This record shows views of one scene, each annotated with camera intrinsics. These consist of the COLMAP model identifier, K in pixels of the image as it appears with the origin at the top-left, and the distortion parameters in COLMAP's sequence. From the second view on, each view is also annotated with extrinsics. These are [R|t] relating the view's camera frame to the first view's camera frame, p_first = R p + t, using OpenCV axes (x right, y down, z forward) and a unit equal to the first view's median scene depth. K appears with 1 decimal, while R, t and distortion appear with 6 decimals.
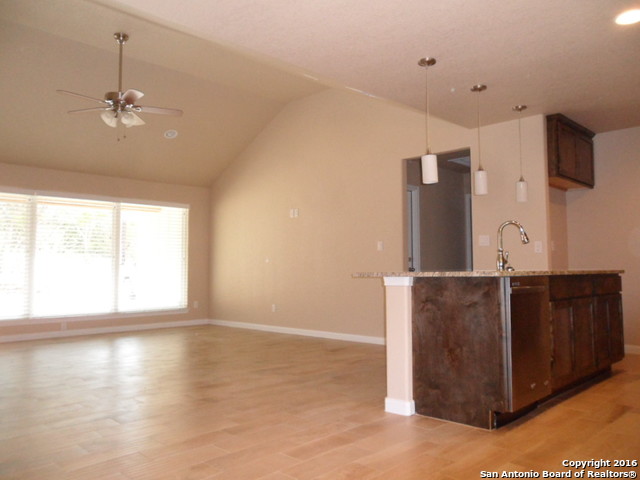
lens RADIAL K [[517.2, 0, 323.3], [0, 517.2, 237.4], [0, 0, 1]] dist [-0.028252, 0.010433]
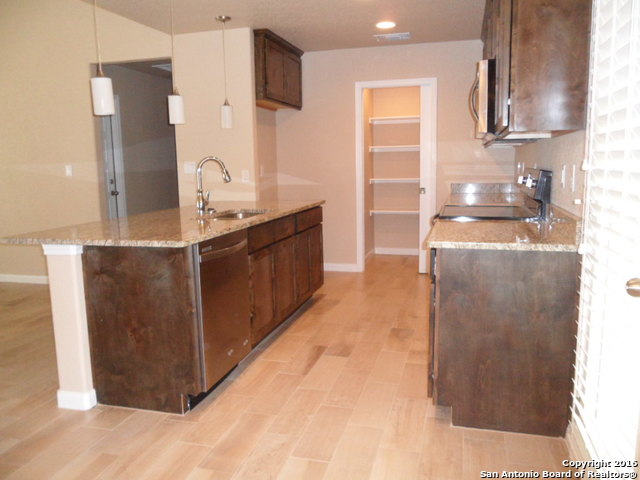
lens RADIAL K [[517.2, 0, 323.3], [0, 517.2, 237.4], [0, 0, 1]] dist [-0.028252, 0.010433]
pose [[0.872697, -0.080681, 0.481550, 0.118531], [-0.017601, 0.980414, 0.196161, -0.090660], [-0.487945, -0.179665, 0.854184, 0.159572]]
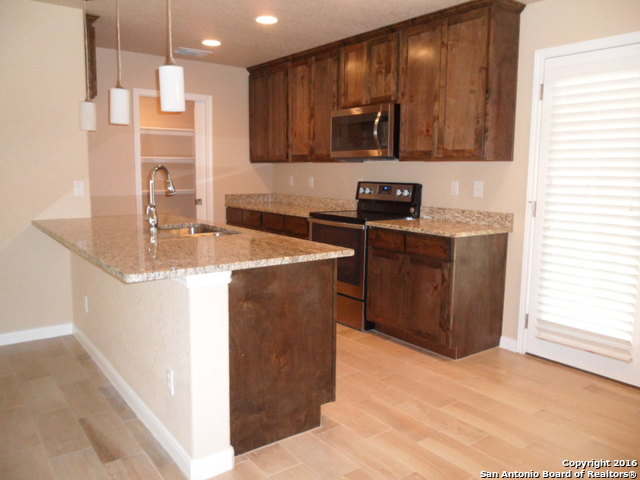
lens RADIAL K [[517.2, 0, 323.3], [0, 517.2, 237.4], [0, 0, 1]] dist [-0.028252, 0.010433]
pose [[0.147109, -0.118284, 0.982022, -0.447844], [-0.073983, 0.988727, 0.130175, -0.054487], [-0.986350, -0.091803, 0.136699, 0.800316]]
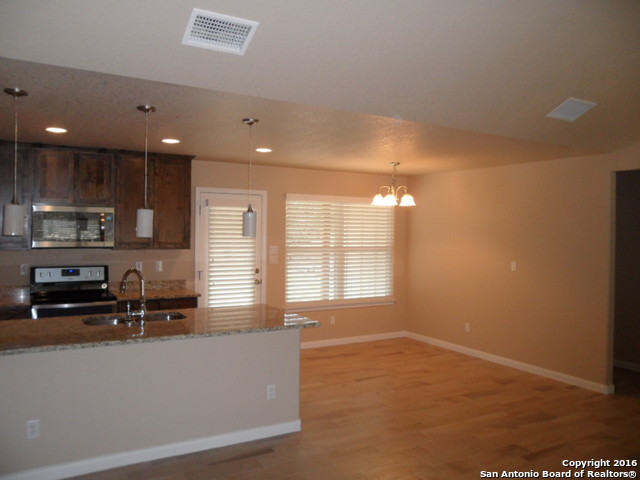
lens RADIAL K [[517.2, 0, 323.3], [0, 517.2, 237.4], [0, 0, 1]] dist [-0.028252, 0.010433]
pose [[-0.967574, -0.008916, 0.252429, -0.235413], [-0.022048, 0.998543, -0.049244, -0.060810], [-0.251622, -0.053213, -0.966362, 2.259499]]
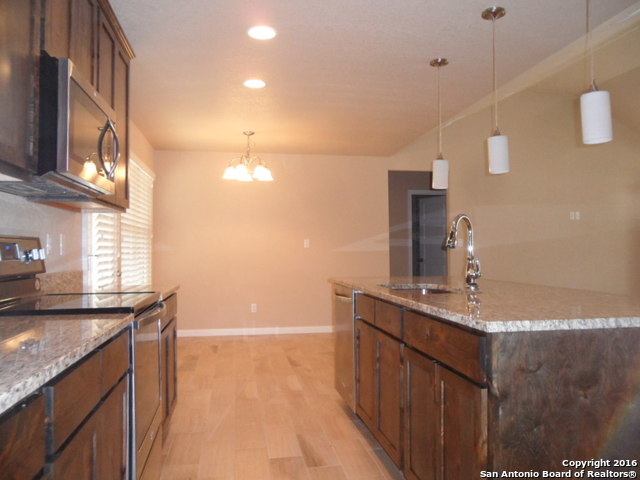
lens RADIAL K [[517.2, 0, 323.3], [0, 517.2, 237.4], [0, 0, 1]] dist [-0.028252, 0.010433]
pose [[-0.578078, -0.008870, -0.815933, 1.277141], [0.050878, 0.997603, -0.046891, 0.014994], [0.814394, -0.068620, -0.576242, 1.542360]]
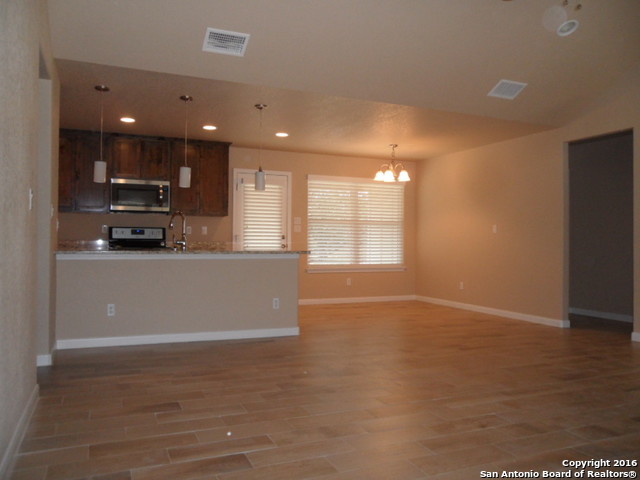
lens RADIAL K [[517.2, 0, 323.3], [0, 517.2, 237.4], [0, 0, 1]] dist [-0.028252, 0.010433]
pose [[-0.930209, 0.004025, 0.367009, -0.564229], [-0.023692, 0.997196, -0.070986, 0.149367], [-0.366265, -0.074727, -0.927505, 2.594994]]
